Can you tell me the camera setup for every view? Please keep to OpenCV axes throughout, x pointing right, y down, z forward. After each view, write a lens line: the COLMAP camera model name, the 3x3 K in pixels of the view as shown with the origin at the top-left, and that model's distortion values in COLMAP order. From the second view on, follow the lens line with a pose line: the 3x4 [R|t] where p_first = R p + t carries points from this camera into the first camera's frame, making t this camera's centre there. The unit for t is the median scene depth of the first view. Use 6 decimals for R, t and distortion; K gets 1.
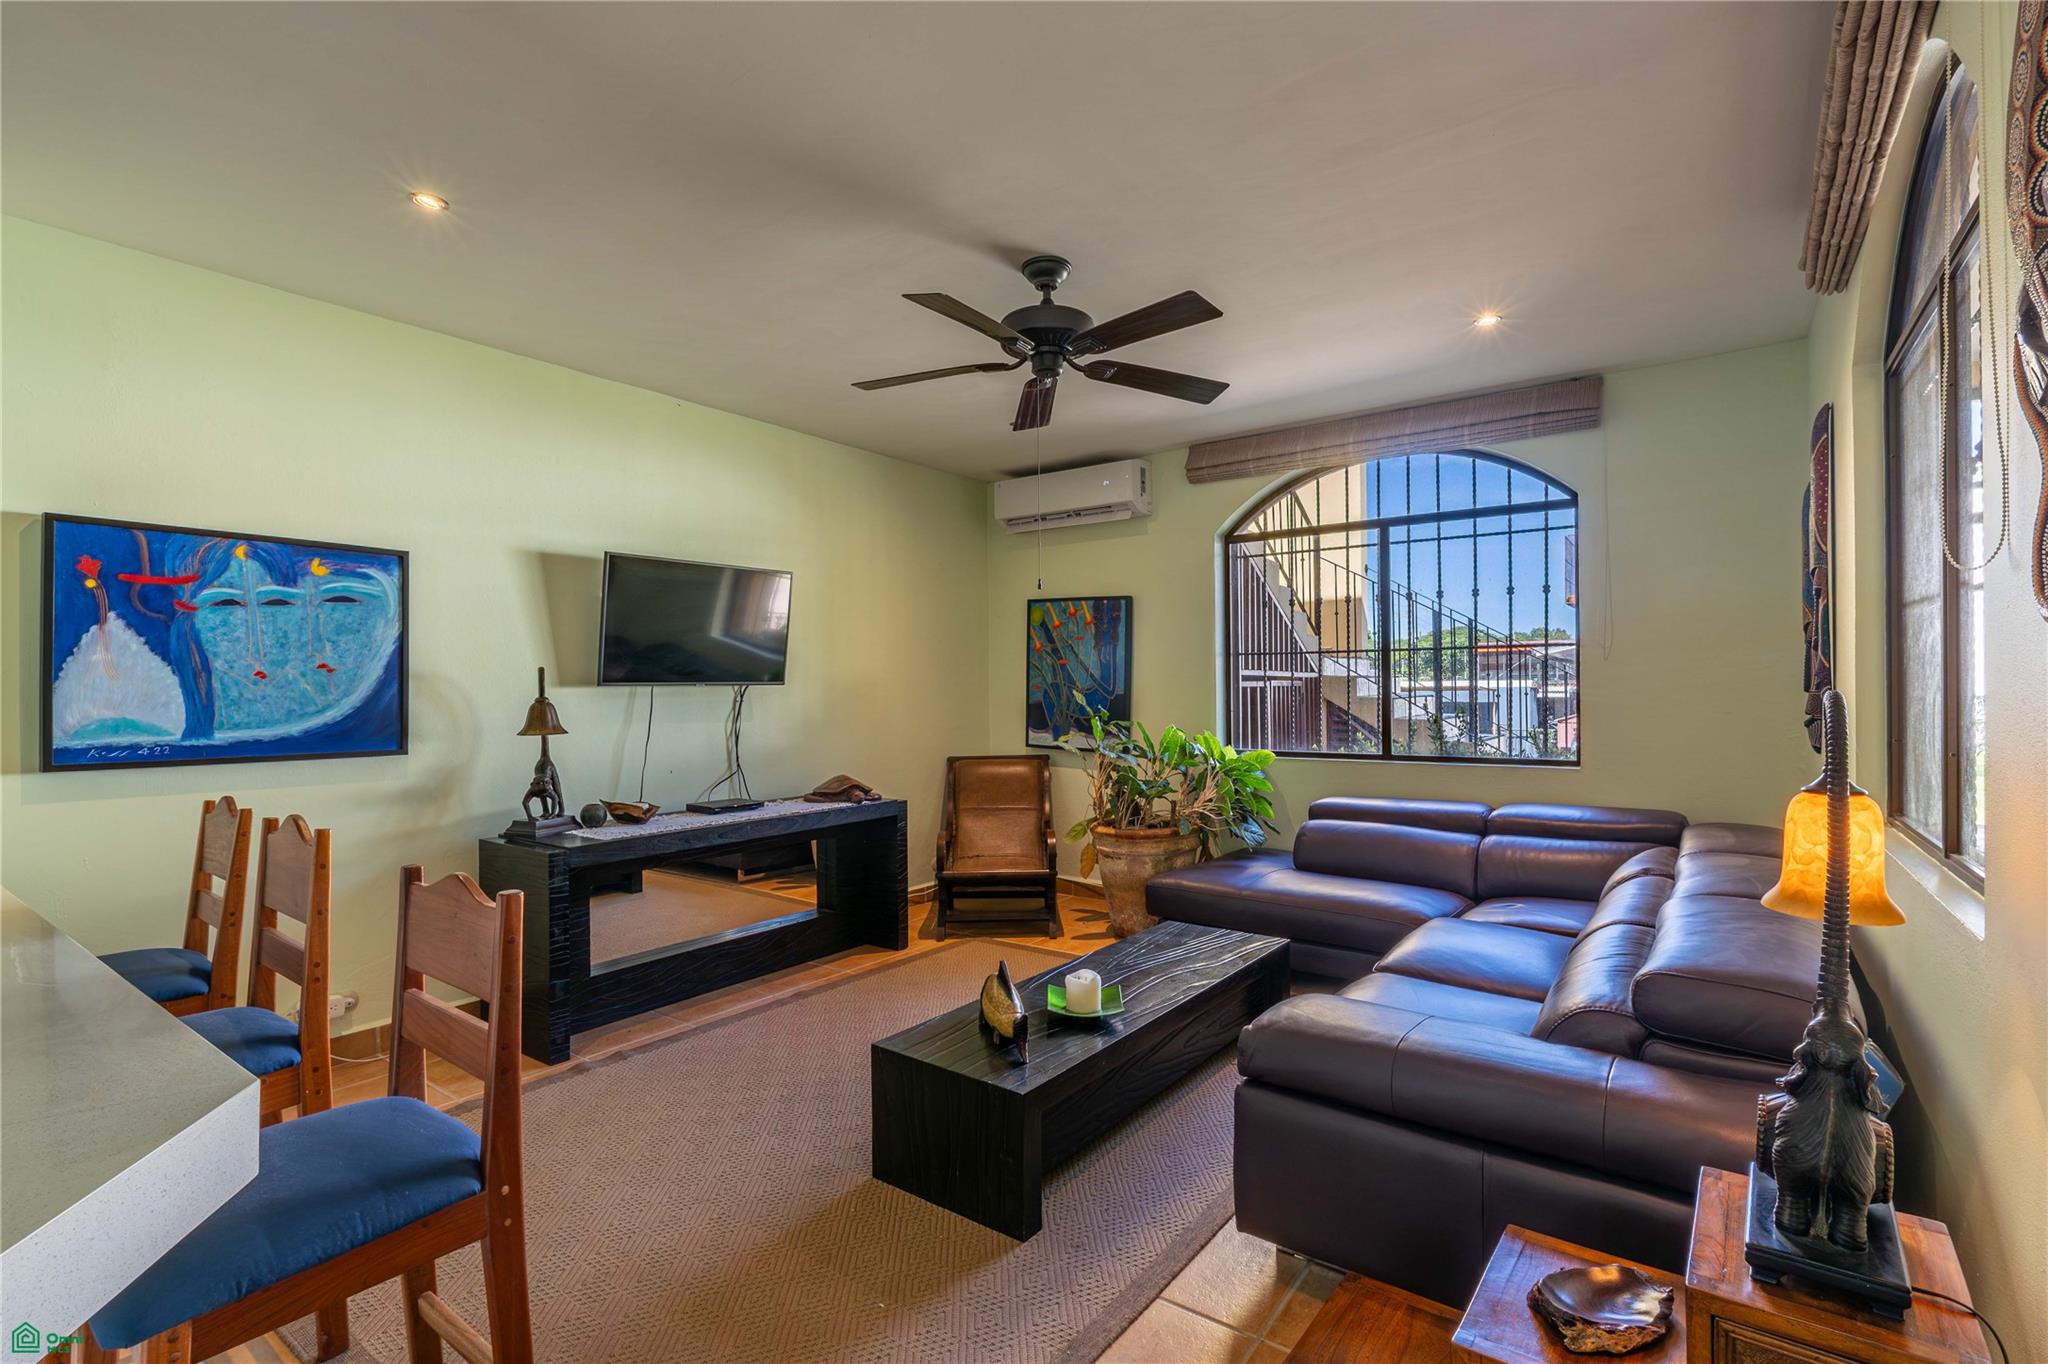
lens RADIAL K [[939.7, 0, 1025.2], [0, 939.7, 695.0], [0, 0, 1]] dist [-0.001113, -0.000163]
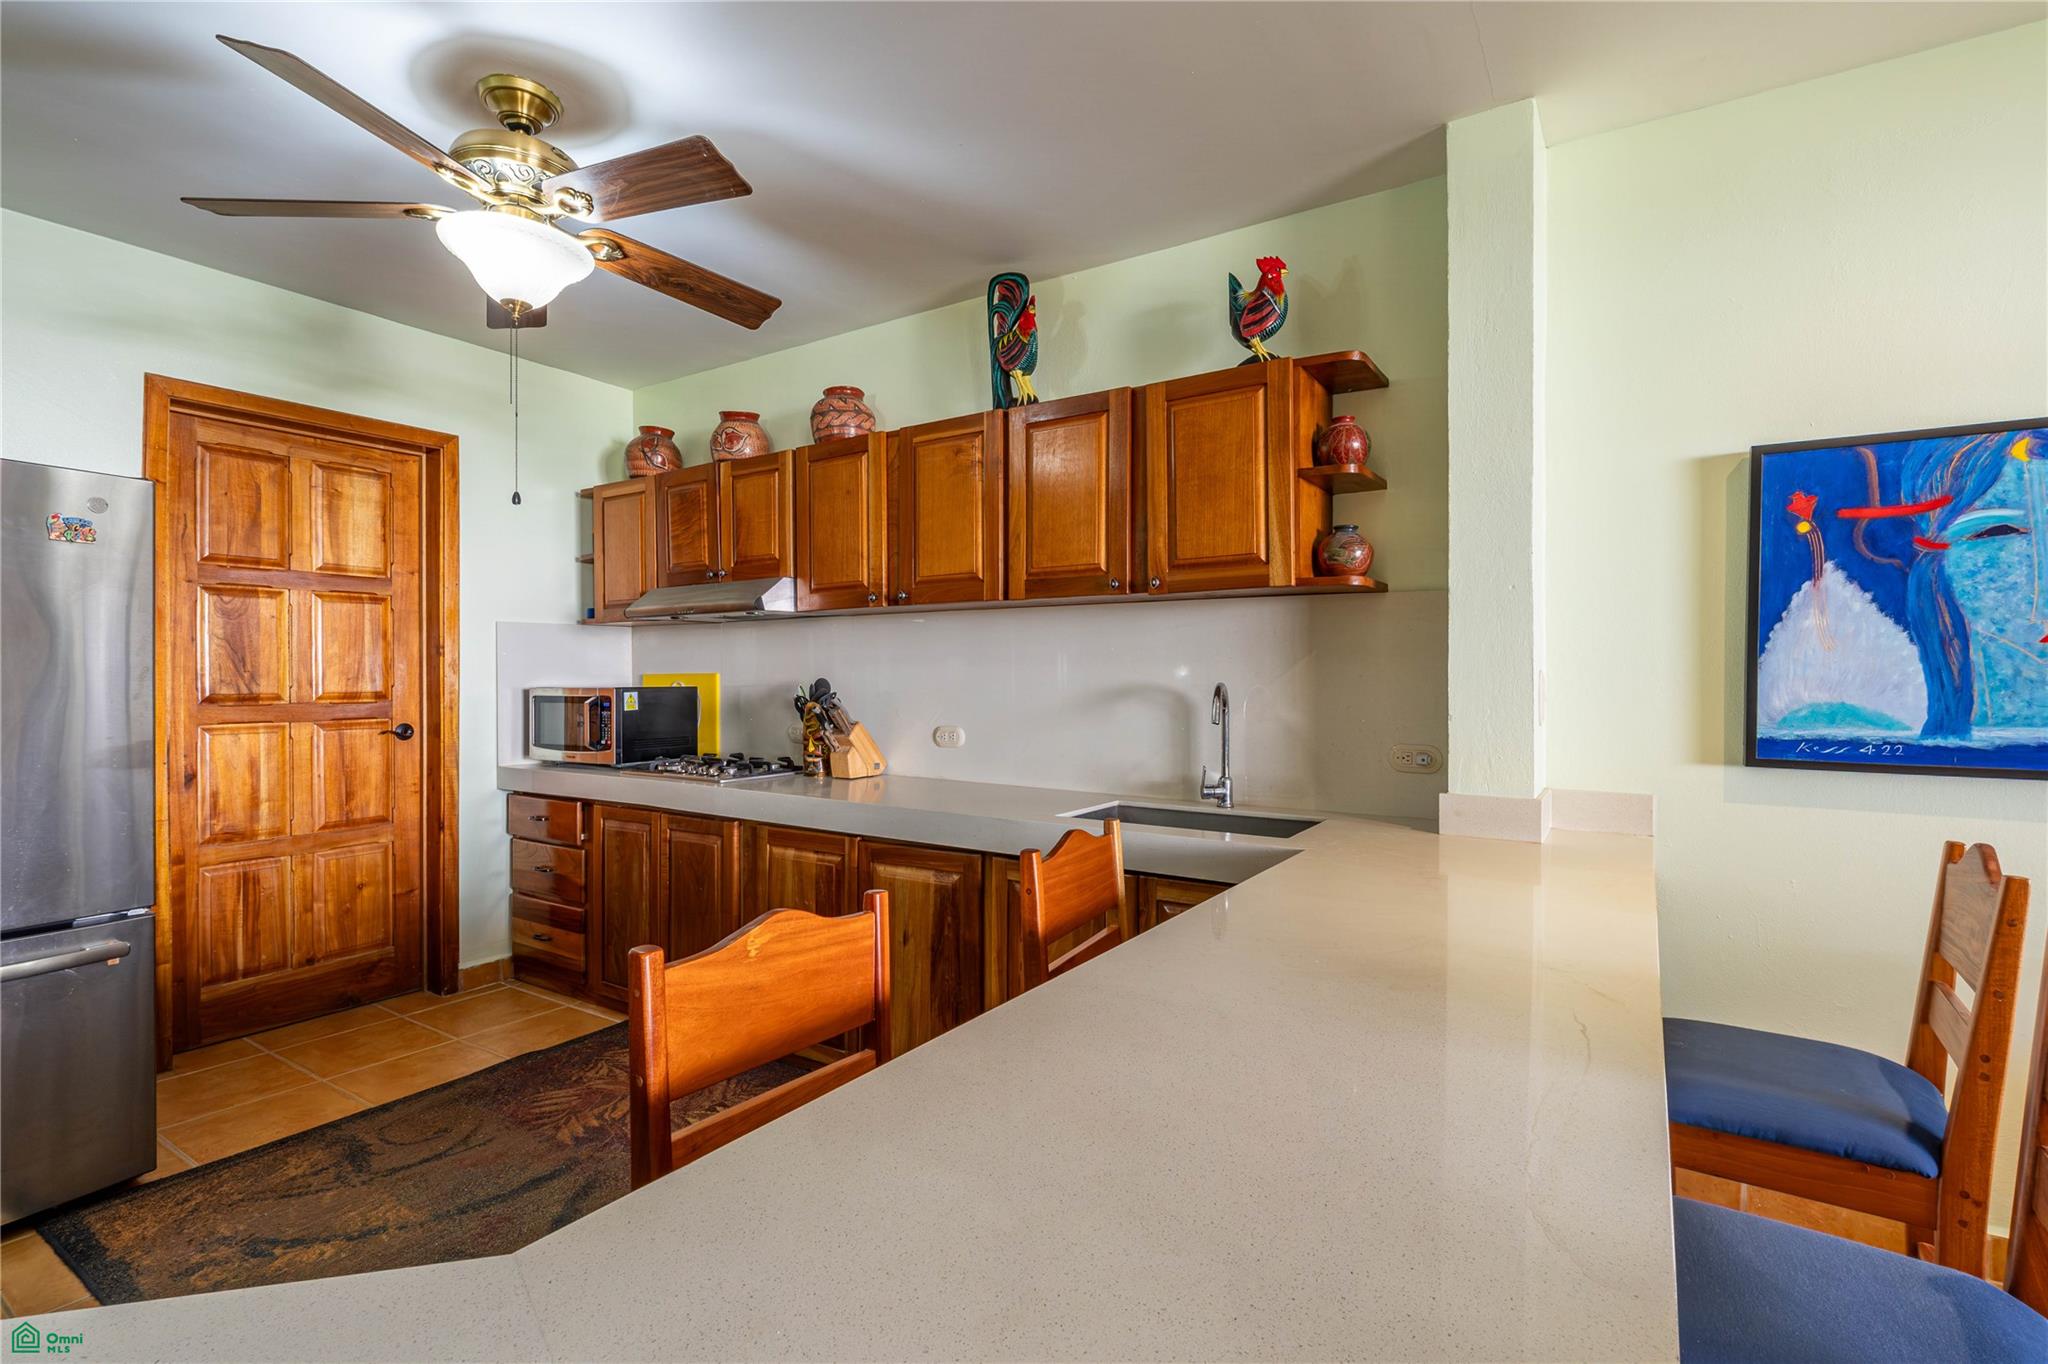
lens RADIAL K [[947.5, 0, 1024.0], [0, 947.5, 682.0], [0, 0, 1]] dist [-0.001522, -0.000981]
pose [[0.058796, 0.012825, -0.998188, -0.239155], [-0.005071, 0.999908, 0.012548, 0.001670], [0.998257, 0.004324, 0.058856, 0.294991]]
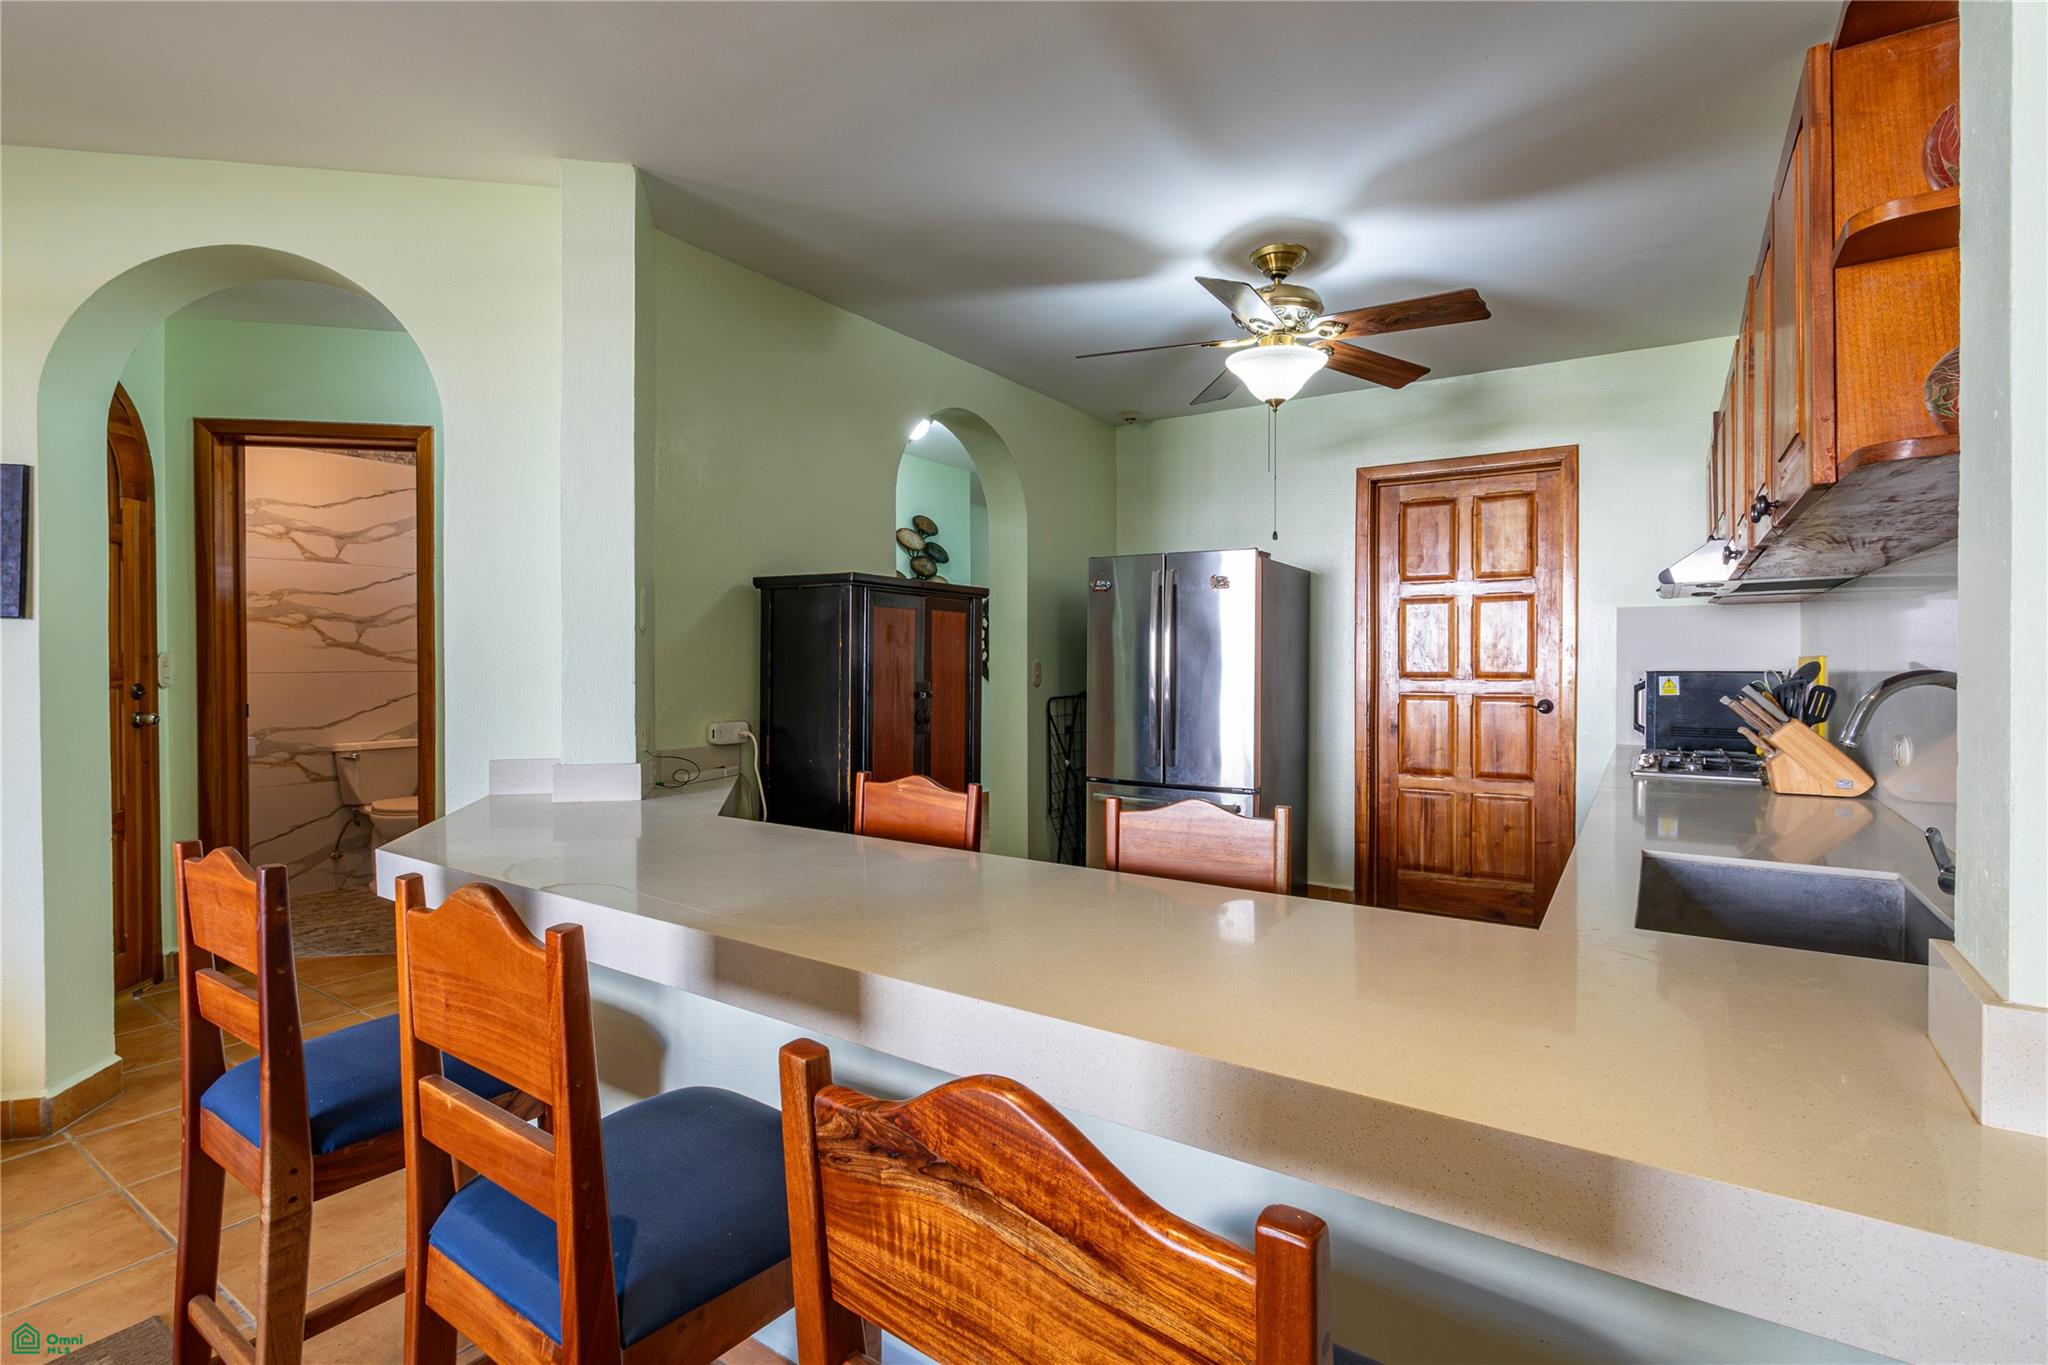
lens RADIAL K [[931.9, 0, 1029.4], [0, 931.9, 670.6], [0, 0, 1]] dist [-0.018381, -0.000081]
pose [[-0.998733, 0.006488, -0.049902, -0.690139], [0.005664, 0.999846, 0.016628, 0.002498], [0.050002, 0.016324, -0.998616, 1.001163]]
